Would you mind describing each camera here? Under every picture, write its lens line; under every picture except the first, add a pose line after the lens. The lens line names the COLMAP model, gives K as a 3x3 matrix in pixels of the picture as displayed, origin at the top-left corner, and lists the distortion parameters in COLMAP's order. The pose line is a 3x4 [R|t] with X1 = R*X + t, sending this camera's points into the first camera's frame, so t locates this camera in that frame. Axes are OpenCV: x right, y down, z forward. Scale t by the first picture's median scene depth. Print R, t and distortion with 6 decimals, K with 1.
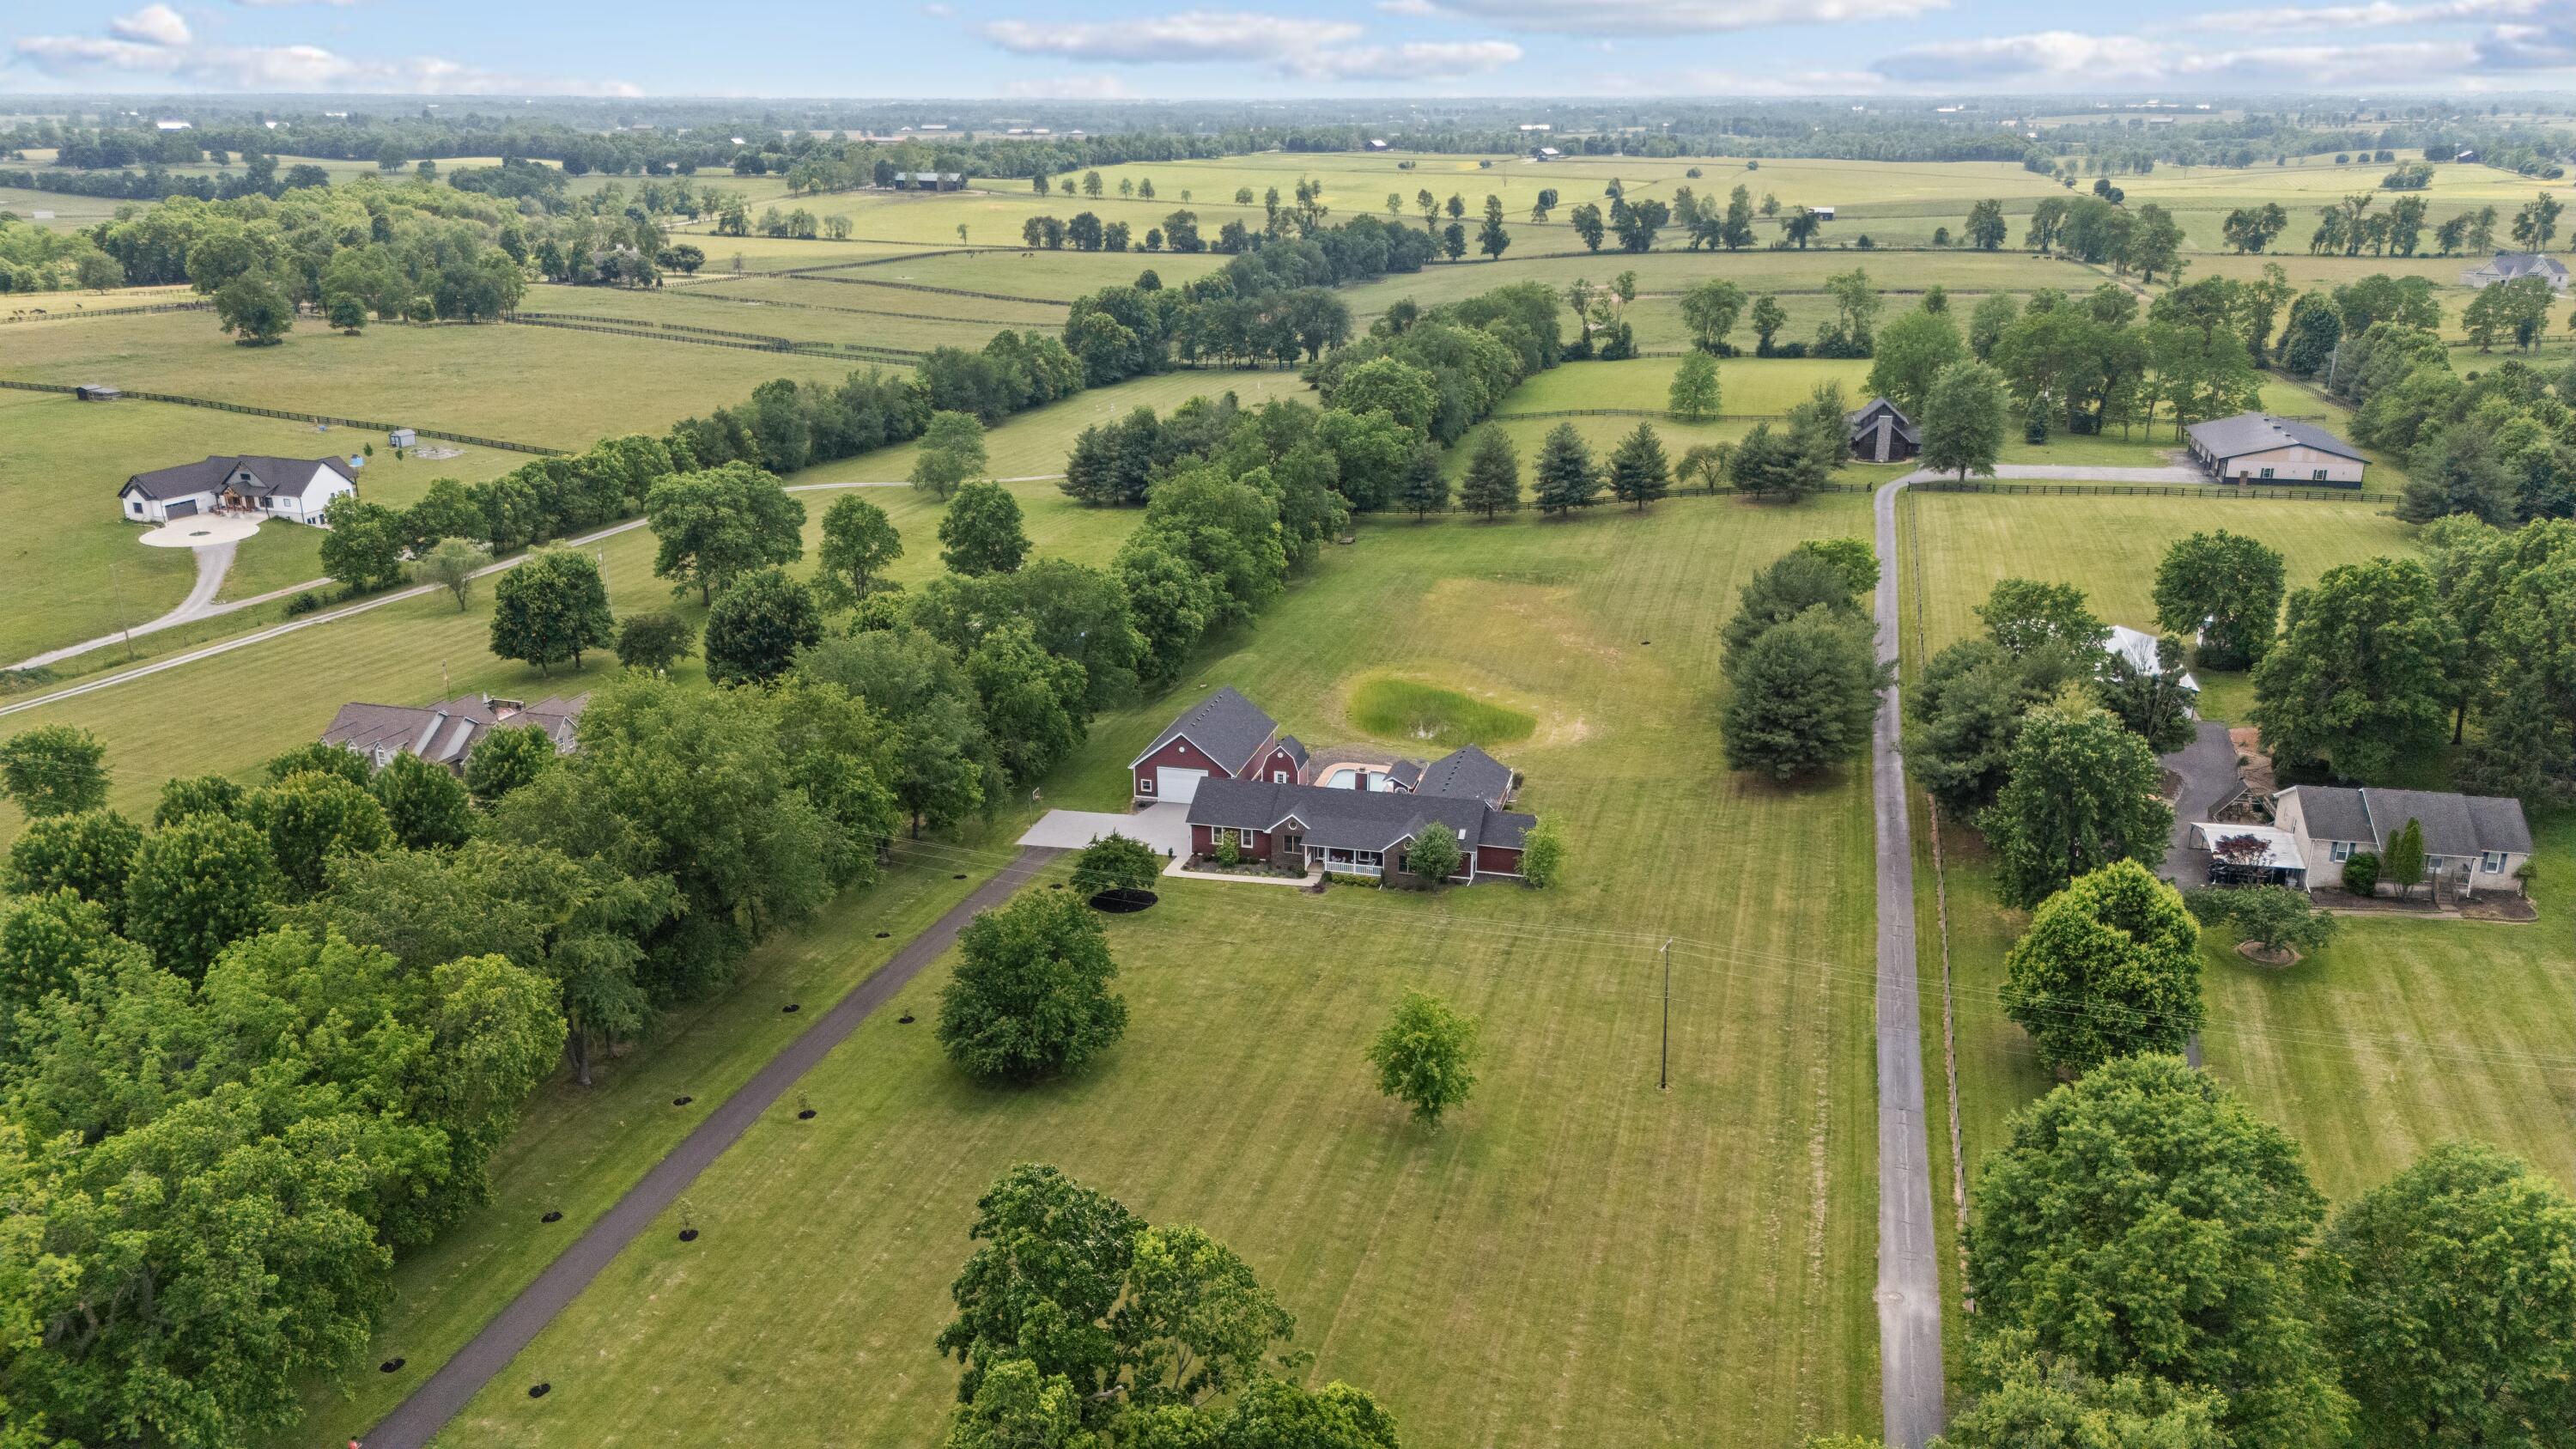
lens RADIAL K [[1908.2, 0, 1290.0], [0, 1908.2, 725.8], [0, 0, 1]] dist [0.001404, -0.011778]
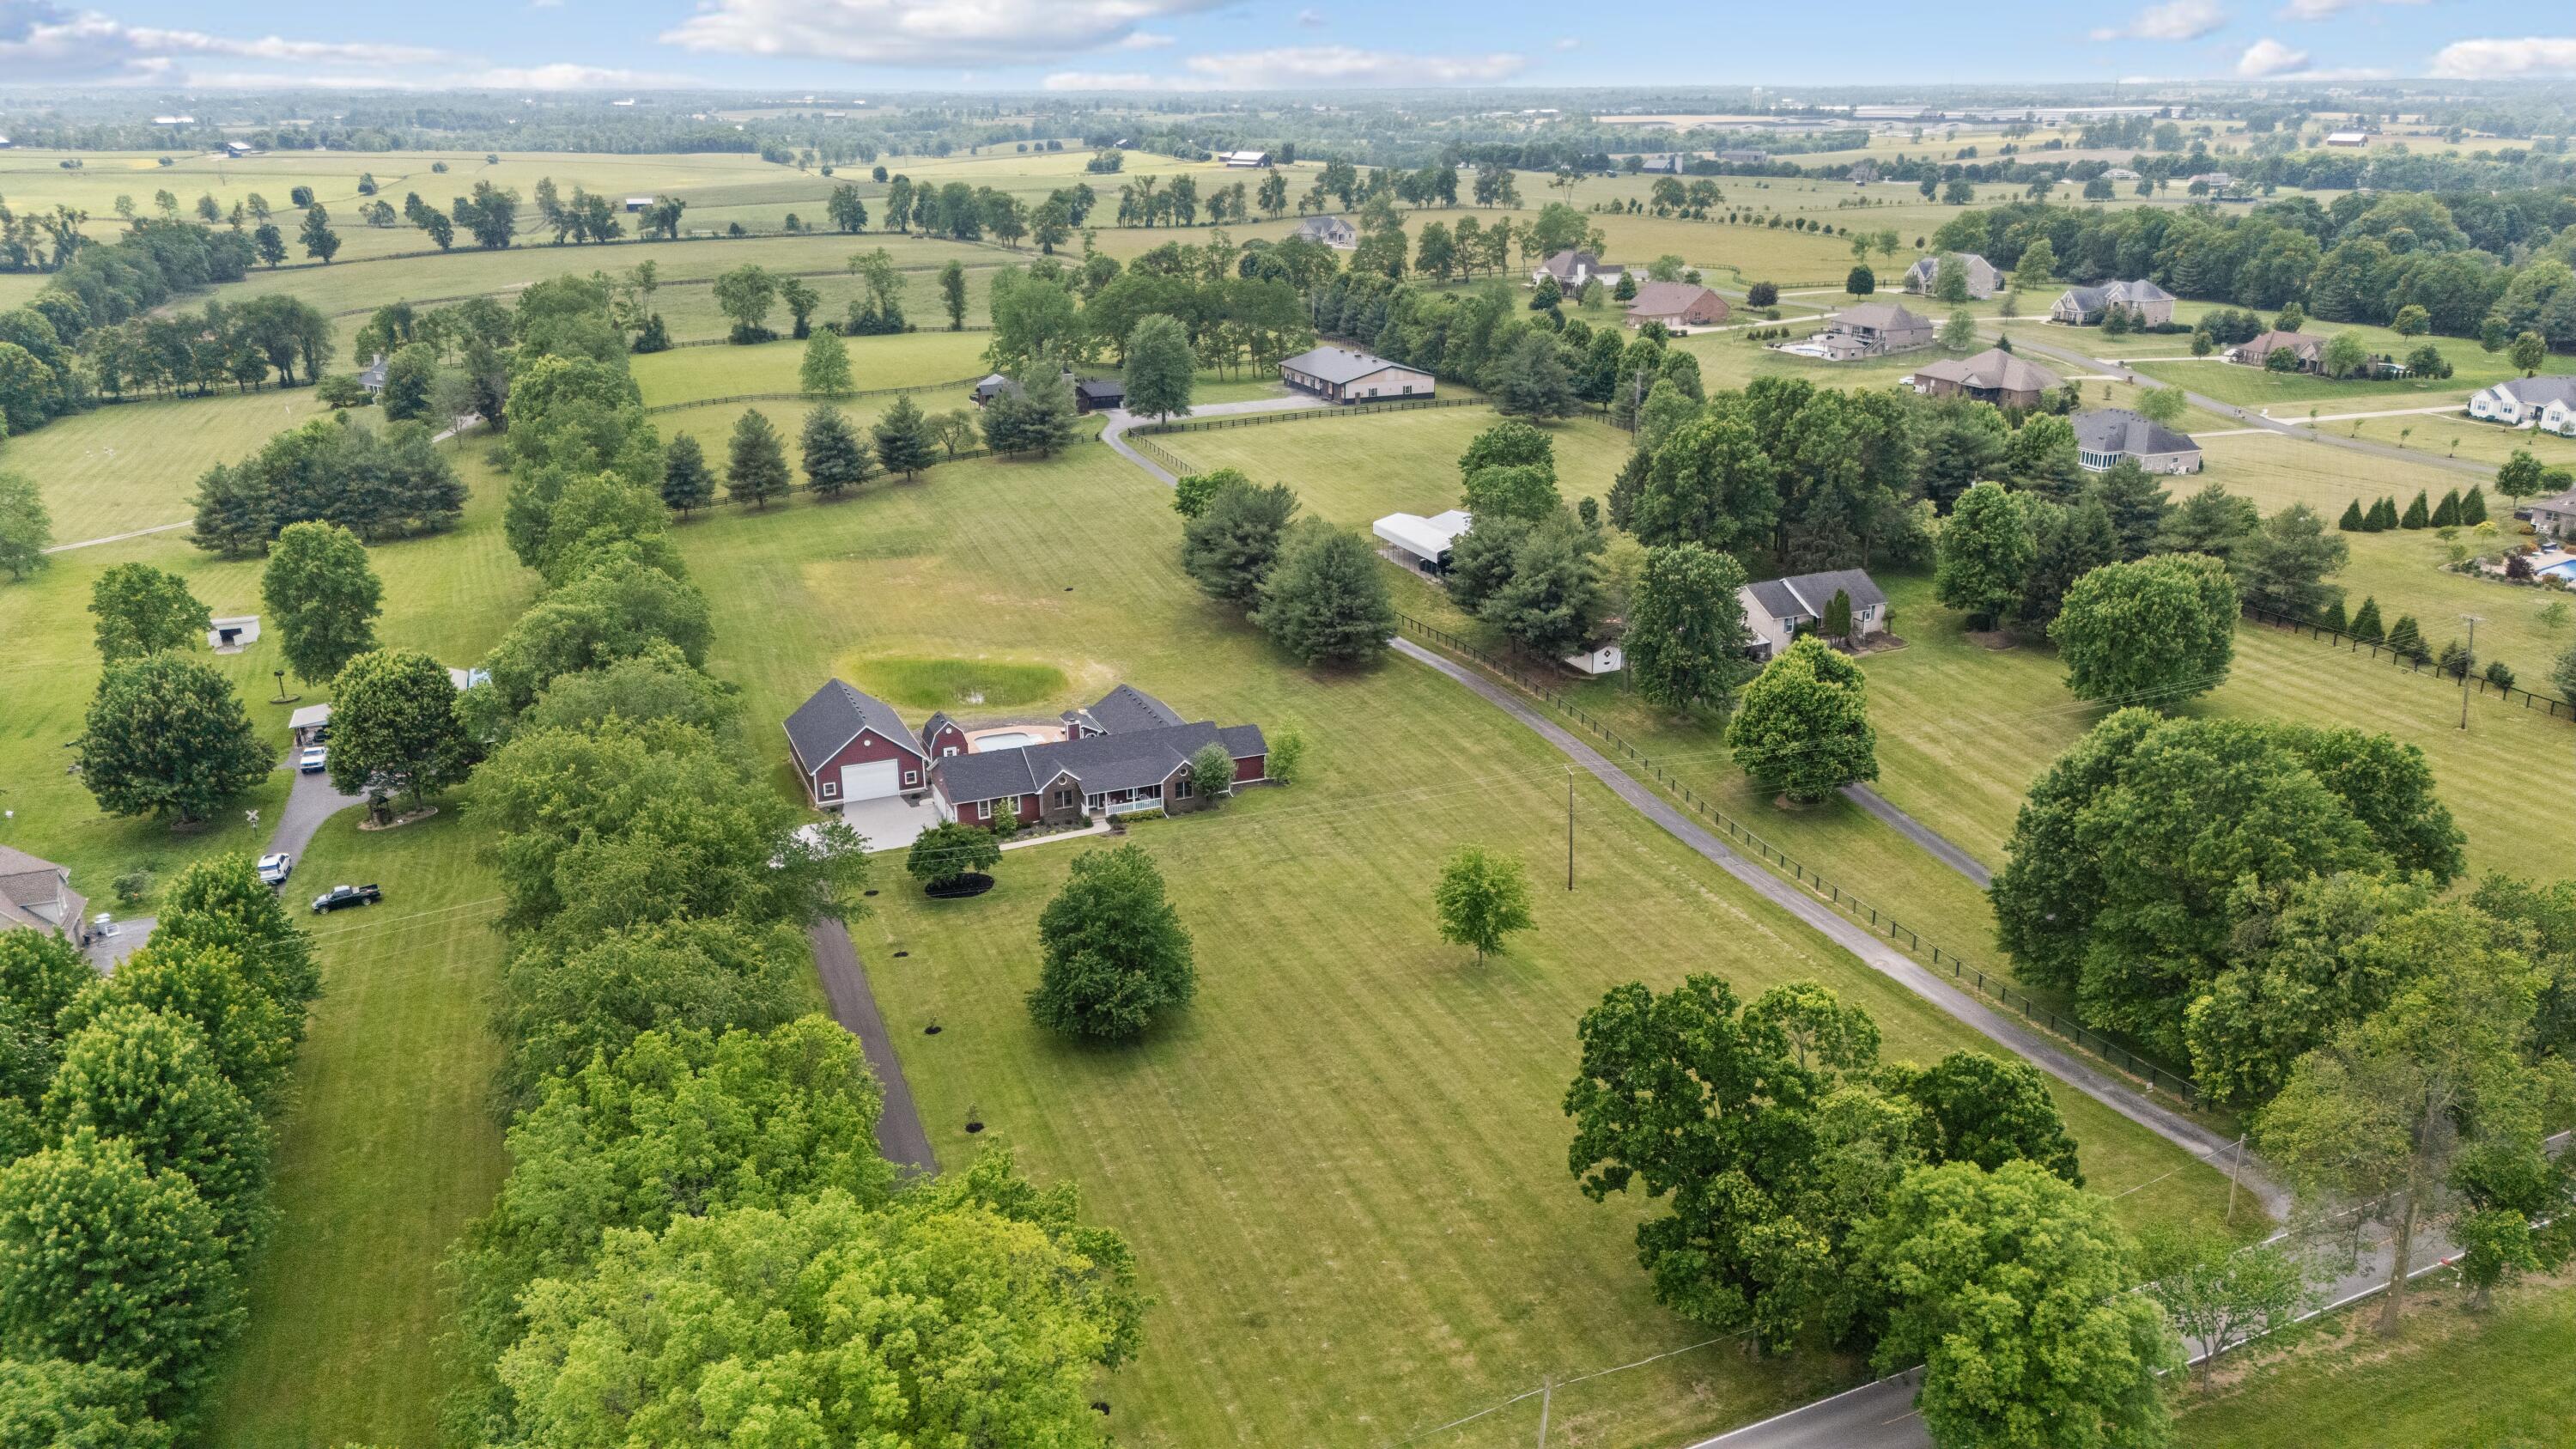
lens RADIAL K [[1886.5, 0, 1292.3], [0, 1886.5, 743.3], [0, 0, 1]] dist [0.074613, -0.105897]
pose [[0.775364, -0.197406, 0.599867, -0.201470], [0.191419, 0.978666, 0.074642, -0.007663], [-0.601805, 0.056951, 0.796610, 0.046950]]
